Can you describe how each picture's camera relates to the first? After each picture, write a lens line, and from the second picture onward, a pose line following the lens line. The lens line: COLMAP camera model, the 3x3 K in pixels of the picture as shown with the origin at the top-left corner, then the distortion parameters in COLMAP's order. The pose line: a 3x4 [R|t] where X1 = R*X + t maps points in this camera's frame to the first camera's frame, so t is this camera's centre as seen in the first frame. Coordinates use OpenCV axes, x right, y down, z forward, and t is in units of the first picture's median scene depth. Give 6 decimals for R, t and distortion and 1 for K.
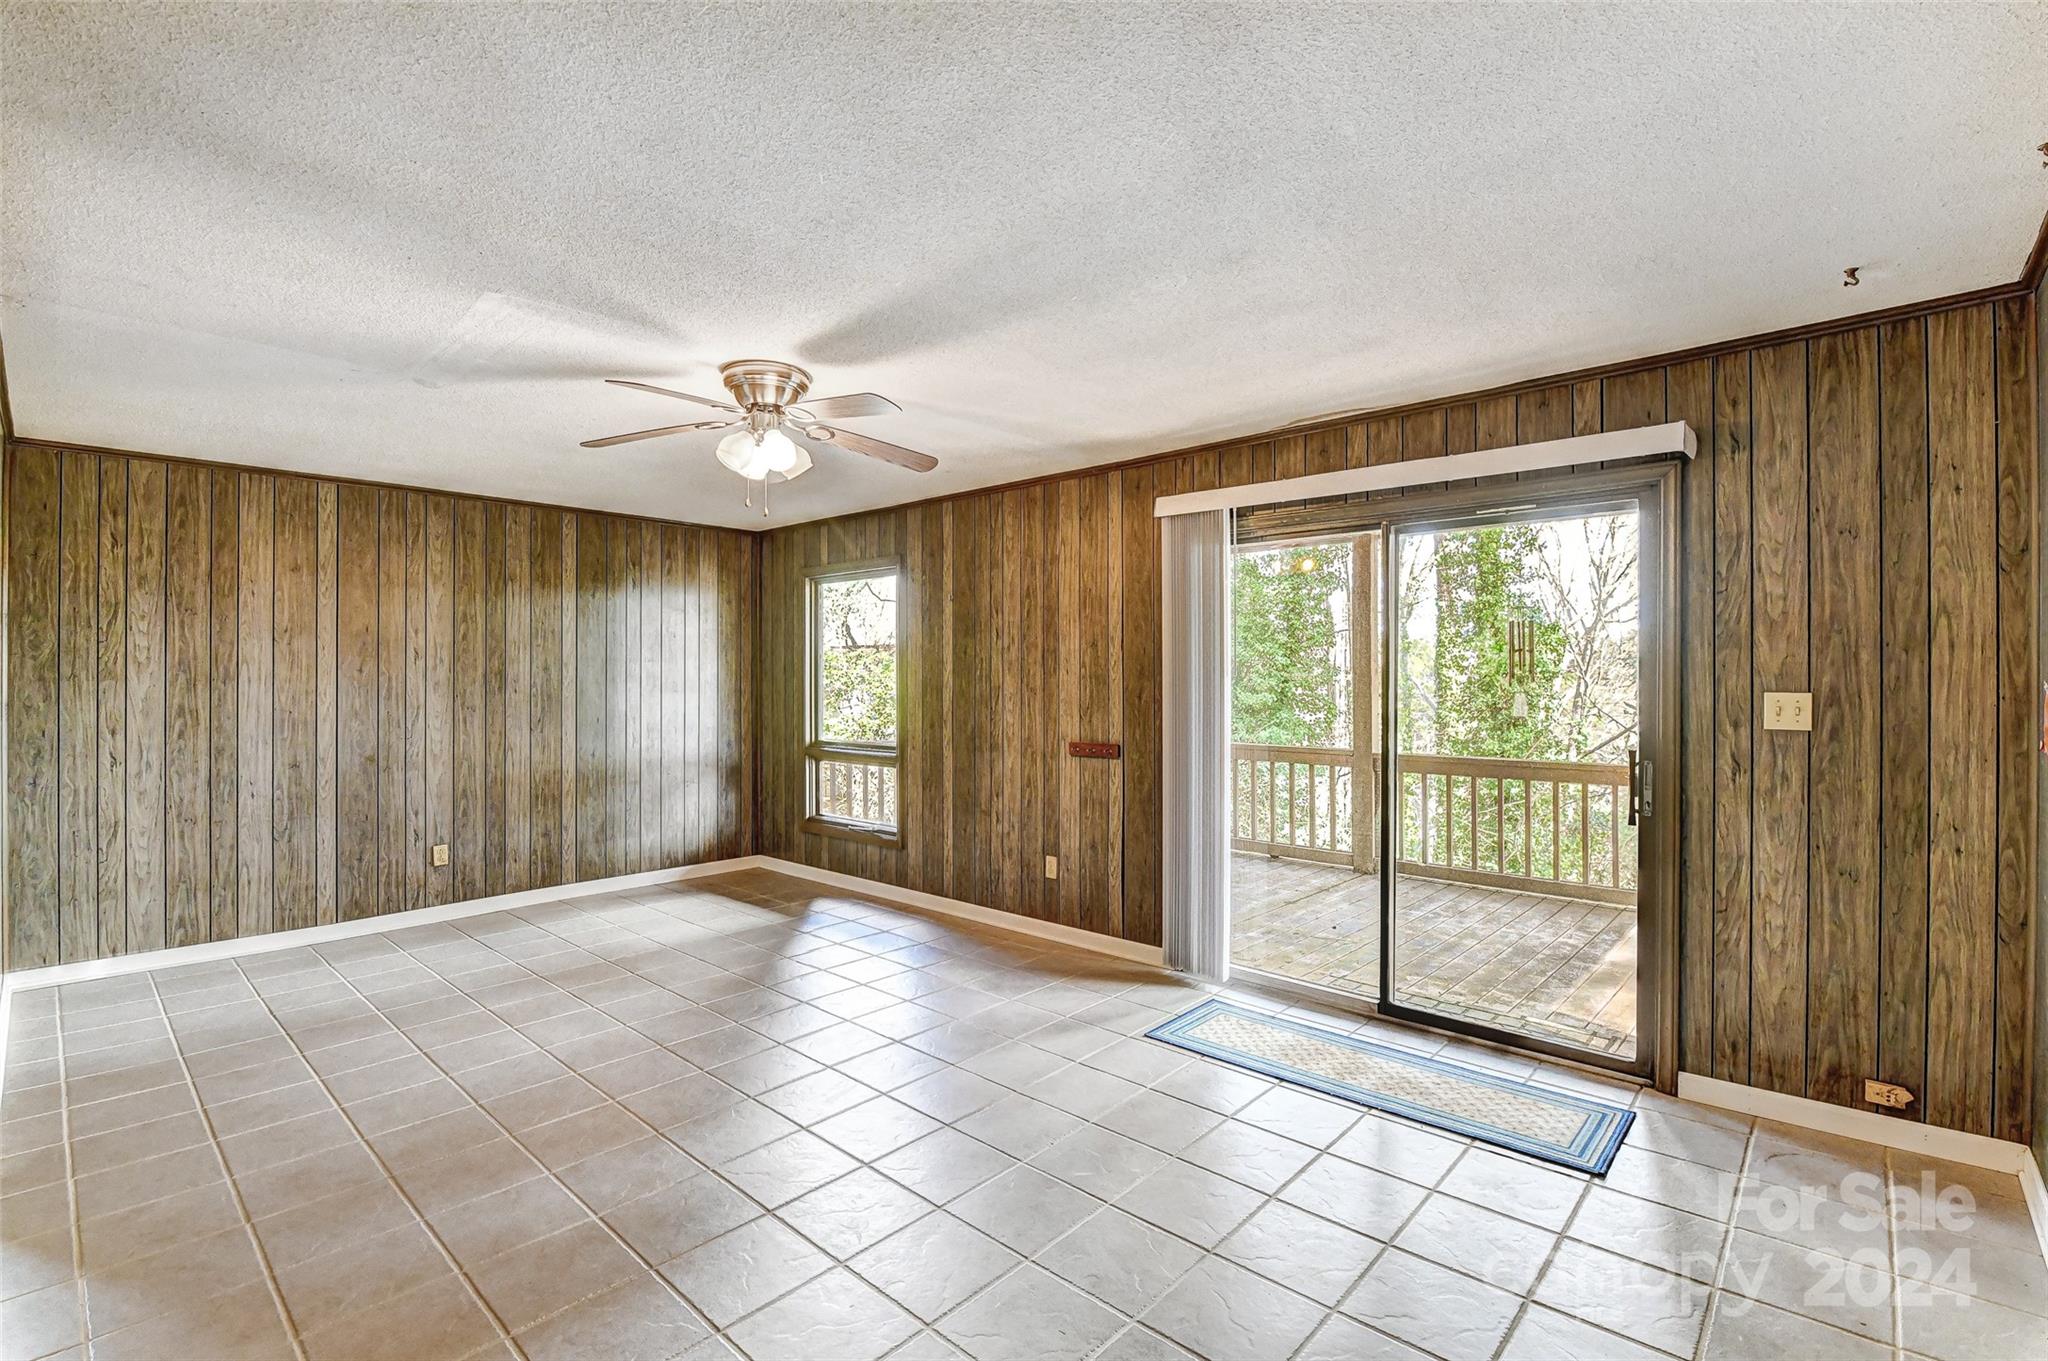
lens RADIAL K [[921.2, 0, 1014.0], [0, 921.2, 675.3], [0, 0, 1]] dist [-0.006548, -0.009315]
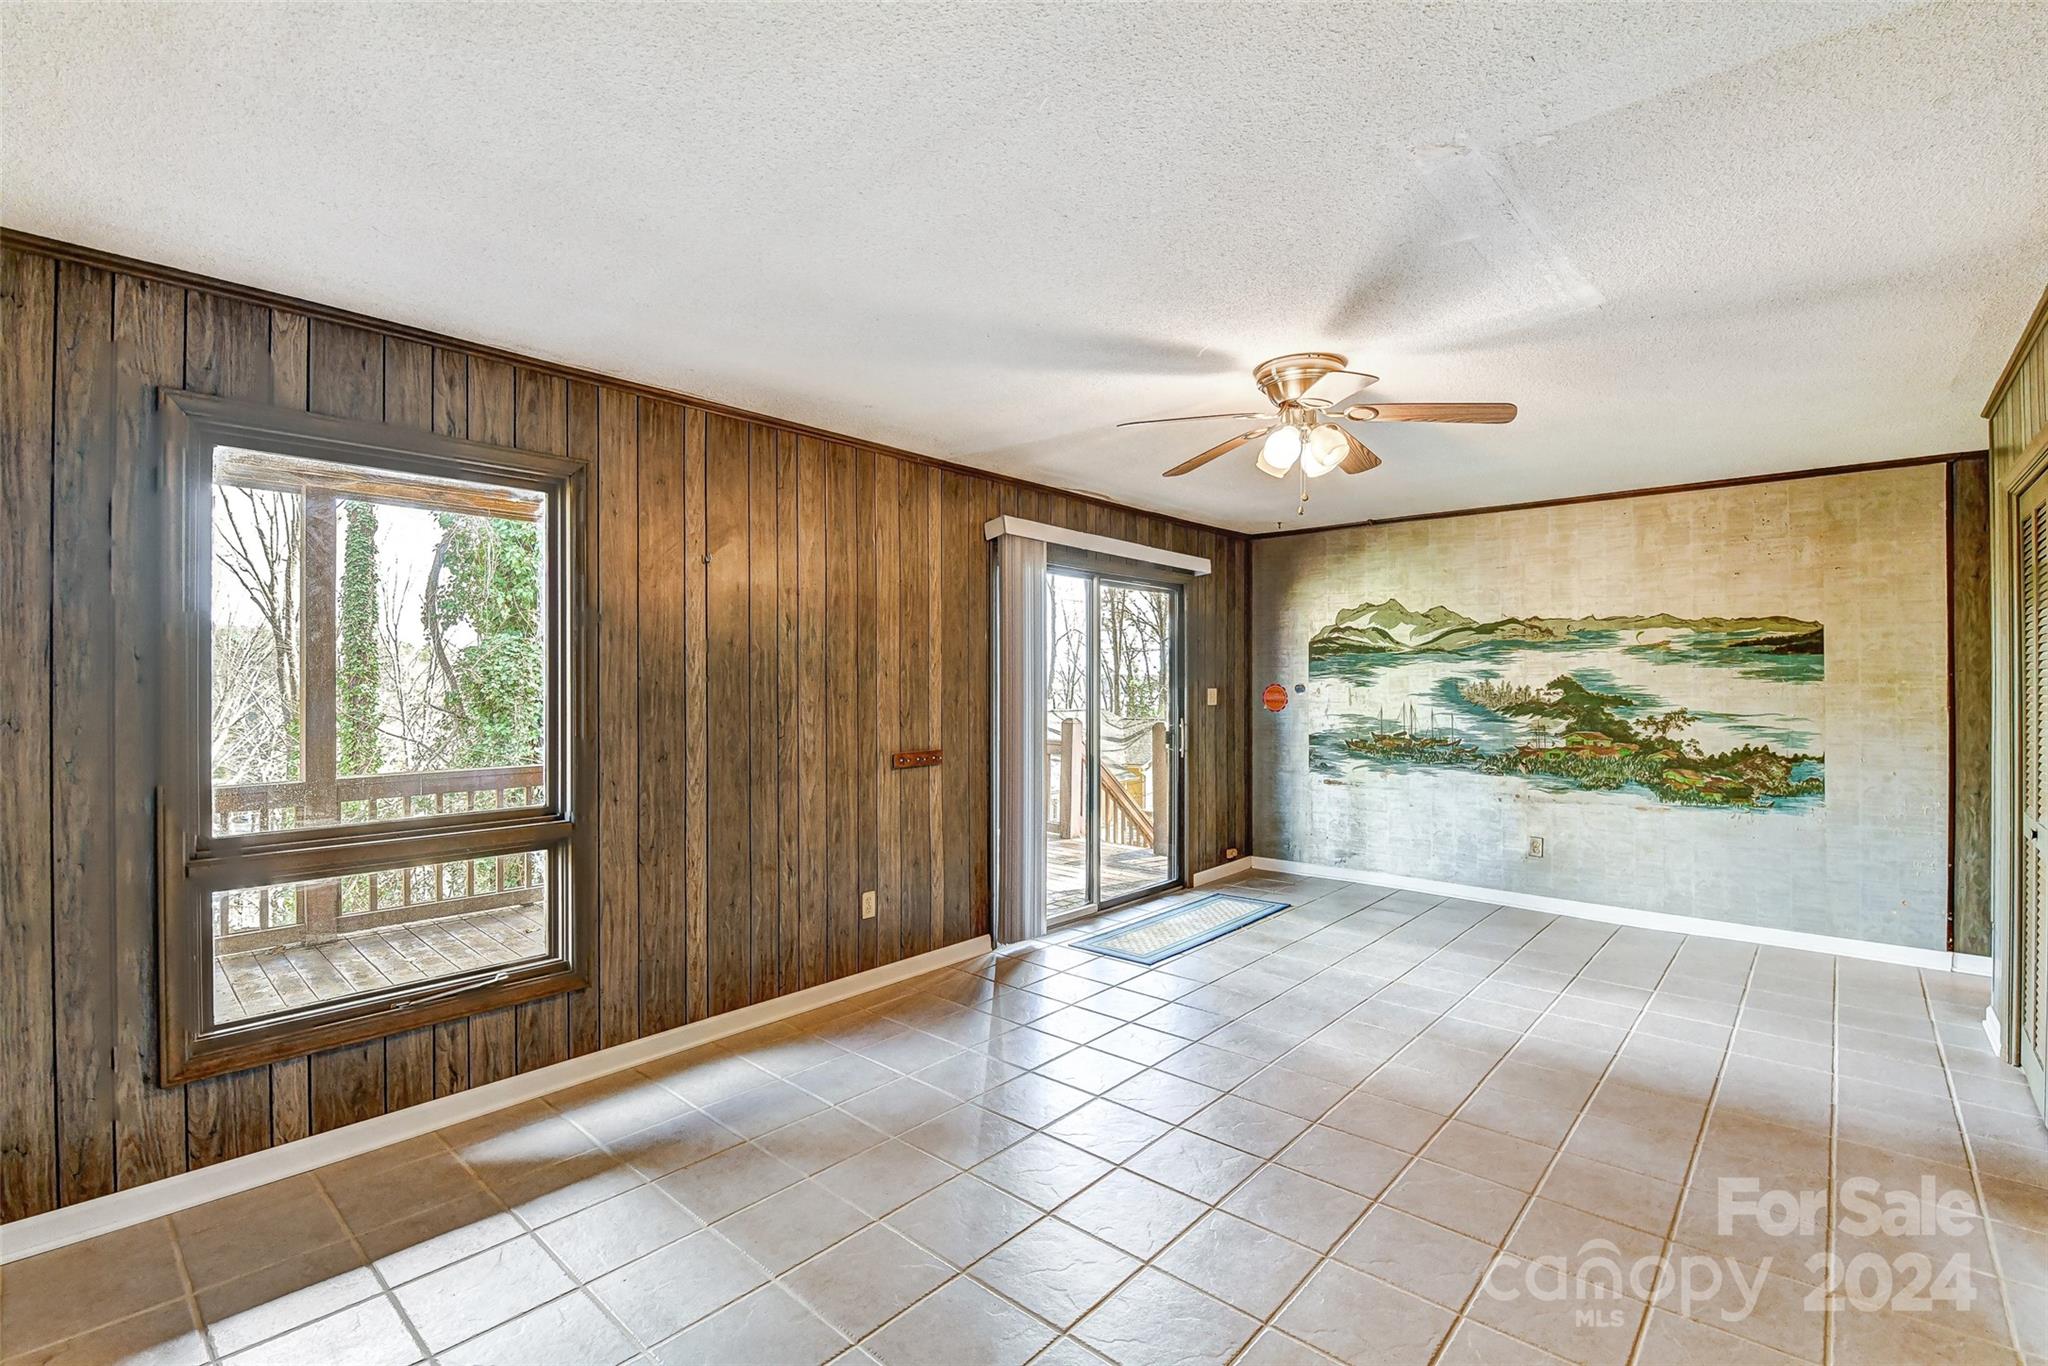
lens RADIAL K [[921.2, 0, 1064.6], [0, 921.2, 677.9], [0, 0, 1]] dist [-0.006548, -0.009315]
pose [[-0.048413, 0.003314, 0.998822, -0.828535], [-0.004655, 0.999983, -0.003543, 0.001736], [-0.998817, -0.004821, -0.048397, 0.875691]]
